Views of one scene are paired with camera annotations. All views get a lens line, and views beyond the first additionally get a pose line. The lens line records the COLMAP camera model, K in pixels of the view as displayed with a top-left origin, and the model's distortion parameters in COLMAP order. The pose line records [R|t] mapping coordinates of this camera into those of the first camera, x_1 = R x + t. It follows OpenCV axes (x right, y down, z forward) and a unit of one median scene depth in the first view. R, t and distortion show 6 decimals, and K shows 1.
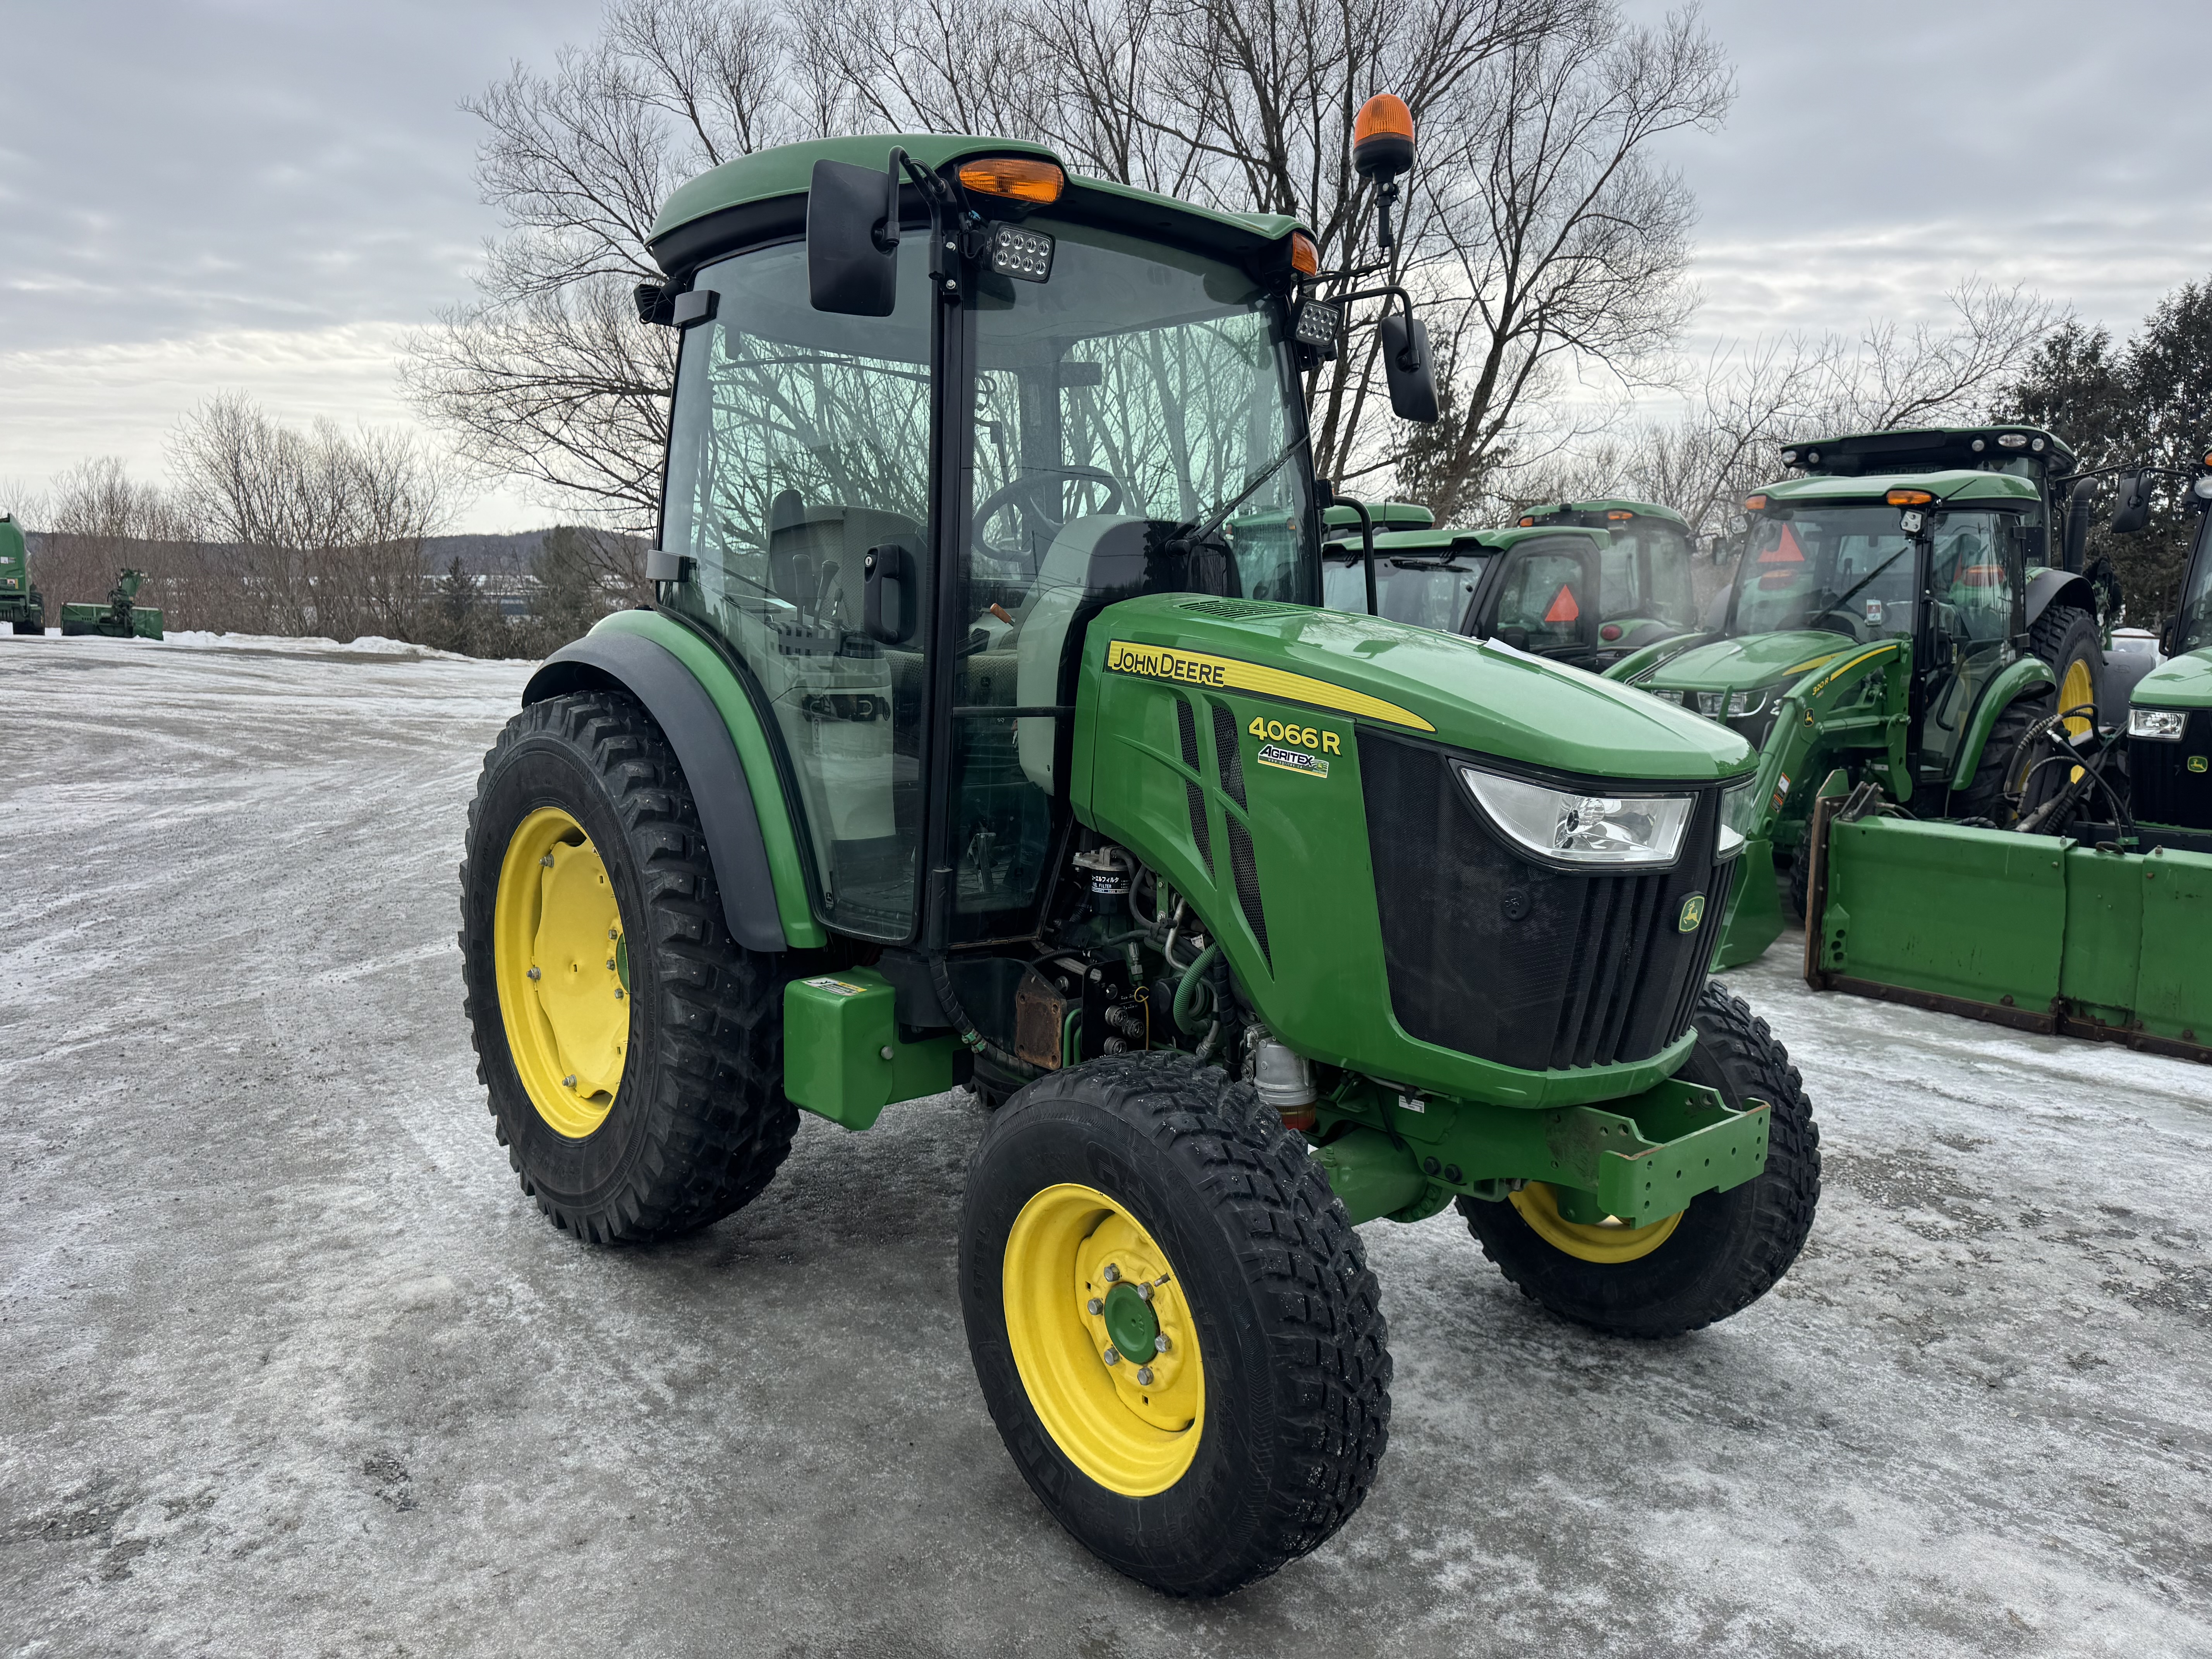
lens RADIAL K [[1547.6, 0, 1106.0], [0, 1547.6, 829.5], [0, 0, 1]] dist [0.061946, -0.089690]
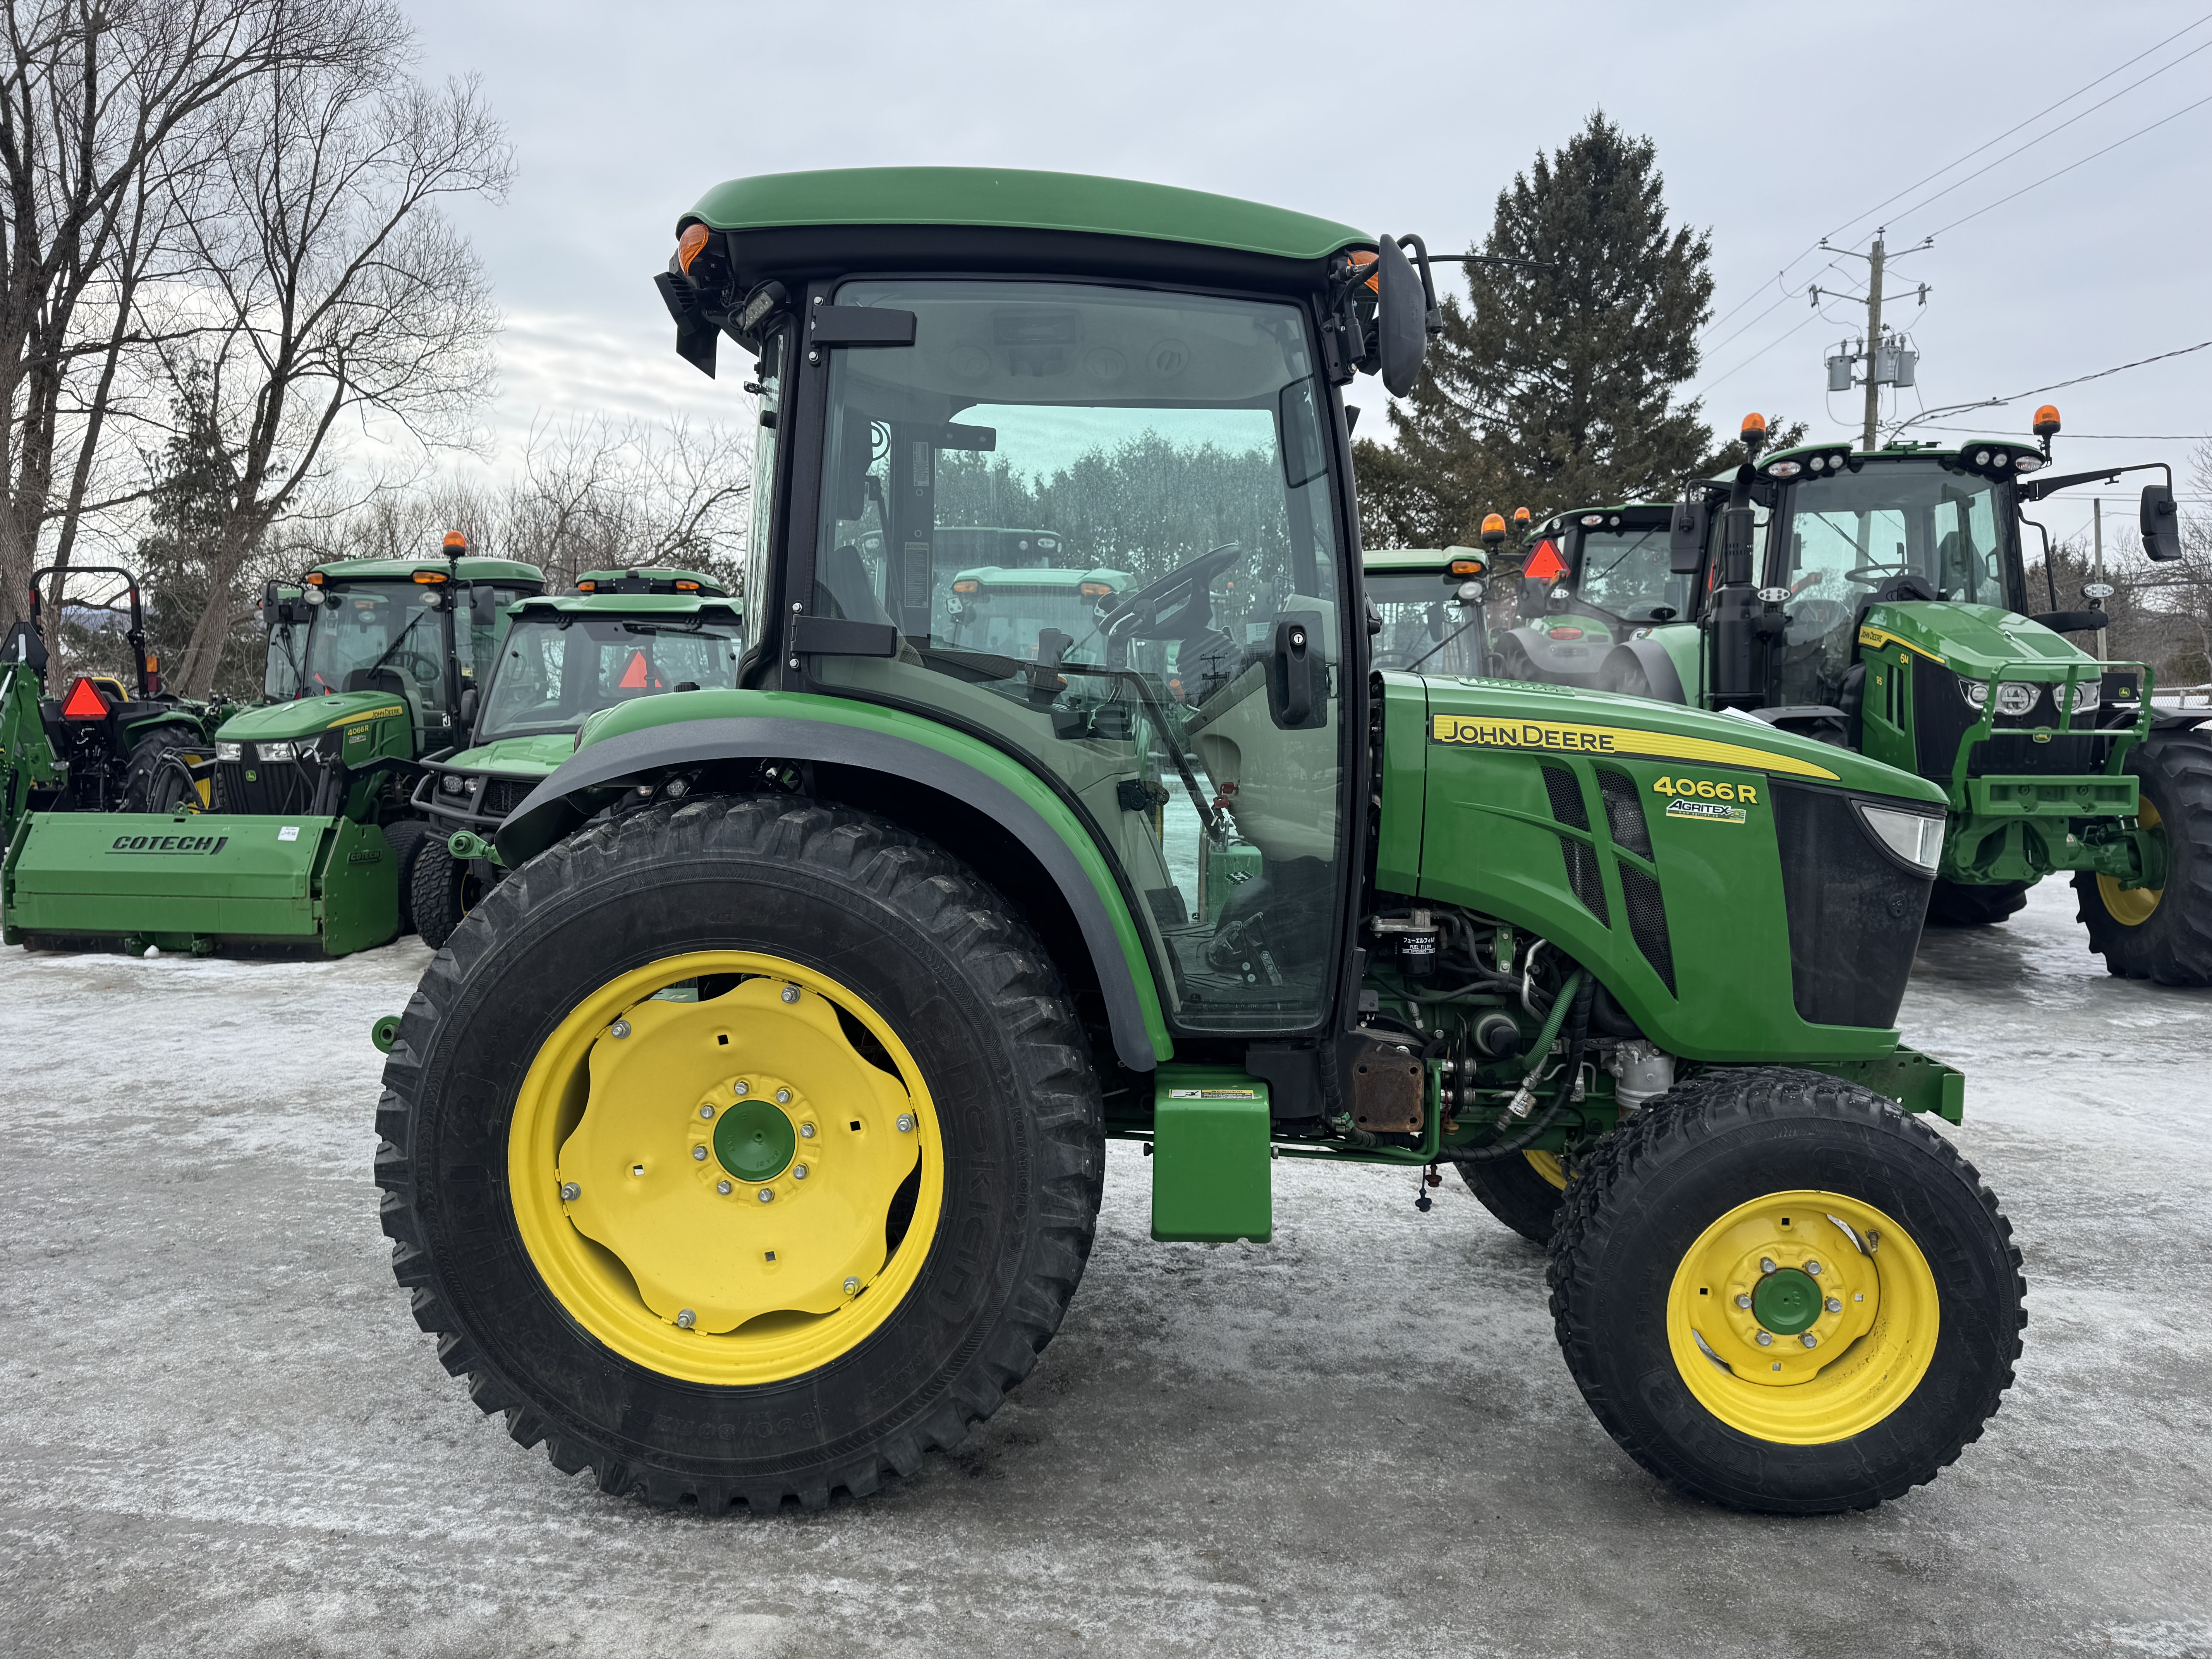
lens RADIAL K [[1556.5, 0, 1106.0], [0, 1556.5, 829.5], [0, 0, 1]] dist [0.009500, -0.003467]
pose [[0.707853, -0.070765, 0.702806, -0.807391], [0.098297, 0.995156, 0.001198, -0.059267], [-0.699487, 0.068236, 0.711380, 0.358566]]
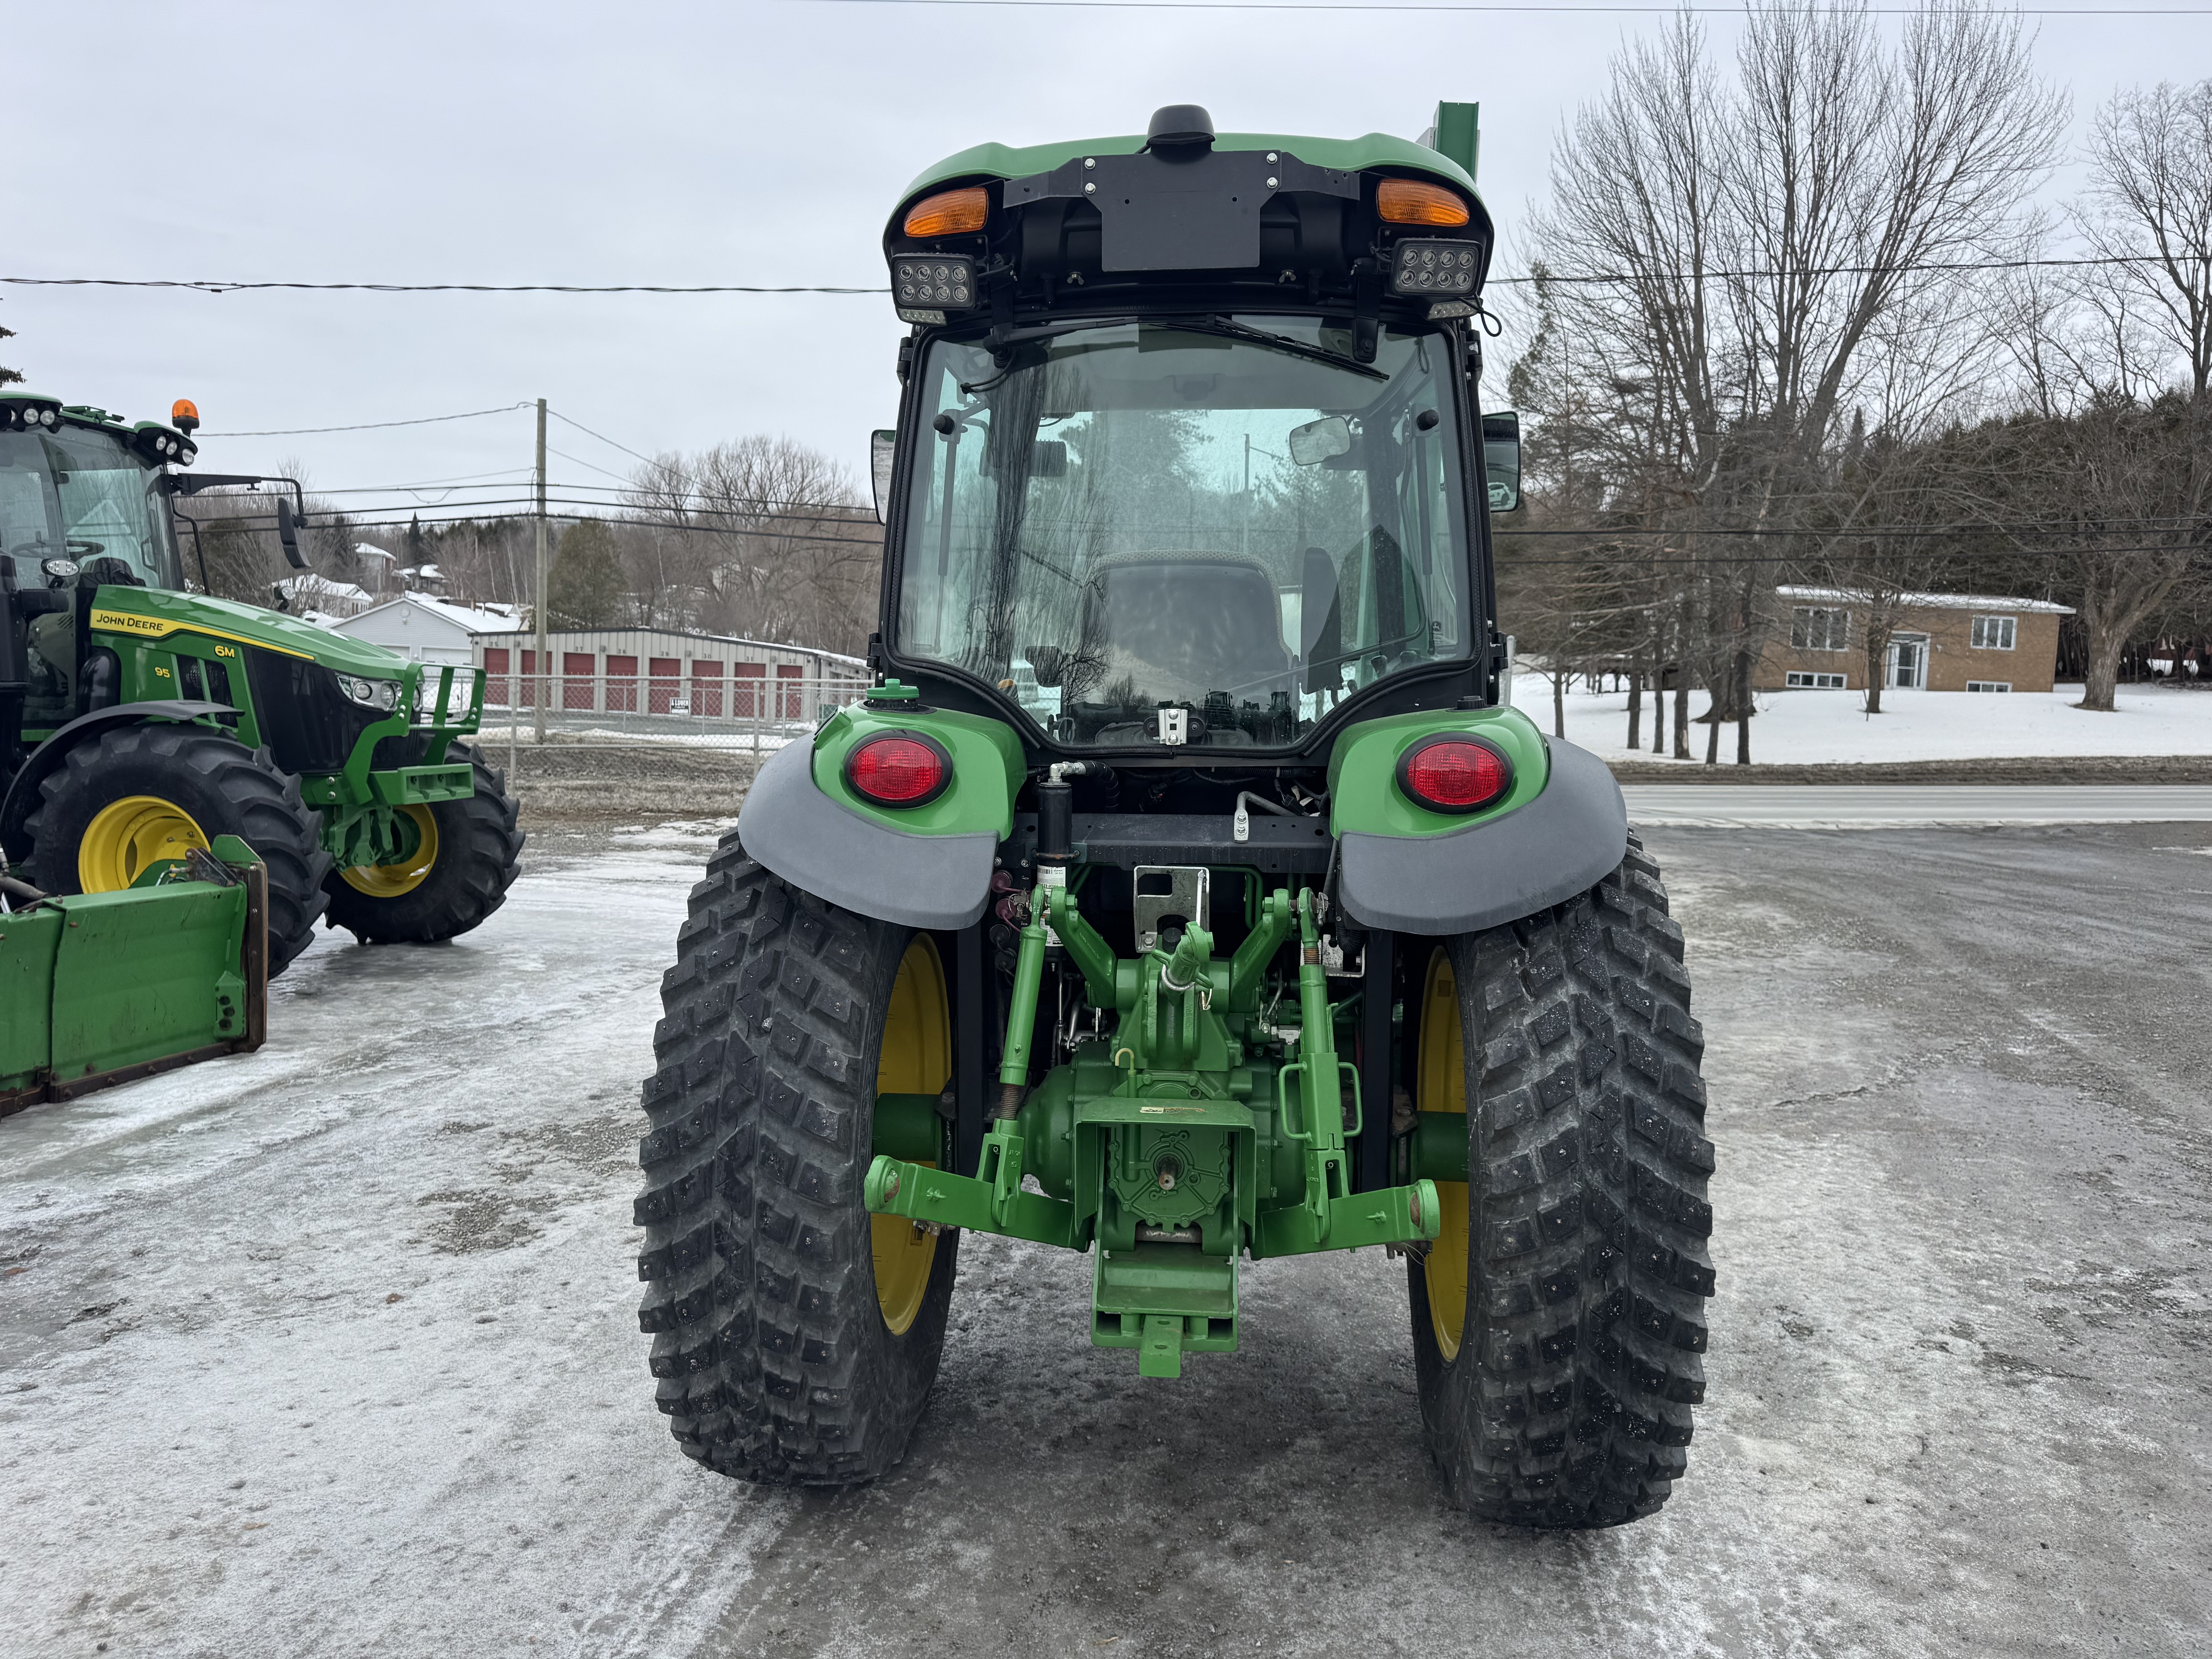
lens RADIAL K [[1556.5, 0, 1106.0], [0, 1556.5, 829.5], [0, 0, 1]] dist [0.009500, -0.003467]
pose [[-0.688231, -0.078739, 0.721206, -0.811617], [0.069175, 0.982442, 0.173272, -0.251488], [-0.722186, 0.169141, -0.670700, 1.866493]]
